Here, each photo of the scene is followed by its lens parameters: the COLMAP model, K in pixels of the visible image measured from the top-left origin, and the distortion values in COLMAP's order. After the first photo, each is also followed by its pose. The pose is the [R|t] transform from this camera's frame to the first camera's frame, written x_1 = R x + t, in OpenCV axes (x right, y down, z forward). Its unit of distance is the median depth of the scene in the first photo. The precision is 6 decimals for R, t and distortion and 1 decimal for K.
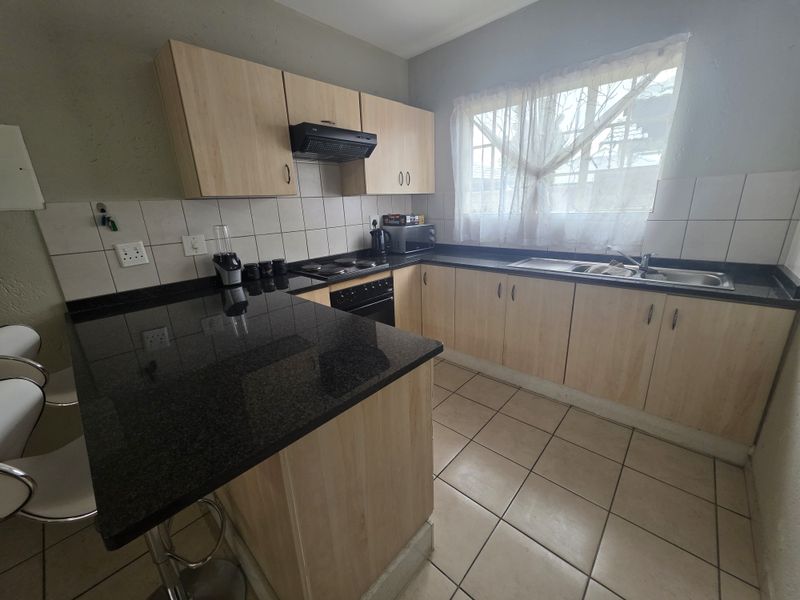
lens RADIAL K [[319.2, 0, 394.9], [0, 319.2, 297.4], [0, 0, 1]] dist [-0.000168, -0.000162]
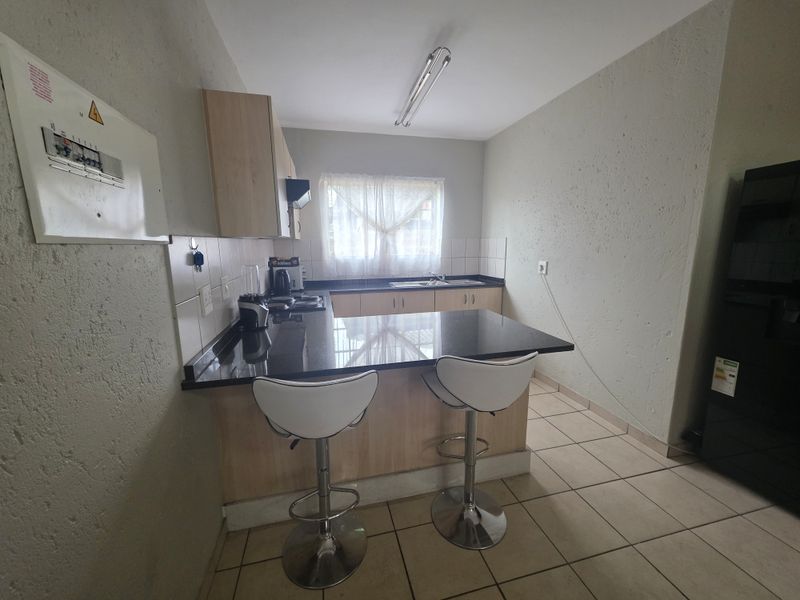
lens RADIAL K [[319.2, 0, 394.9], [0, 319.2, 297.4], [0, 0, 1]] dist [-0.000168, -0.000162]
pose [[0.555999, -0.104856, 0.824543, -0.938740], [0.222912, 0.974481, -0.026389, -0.007918], [-0.800734, 0.198473, 0.565184, 0.114504]]
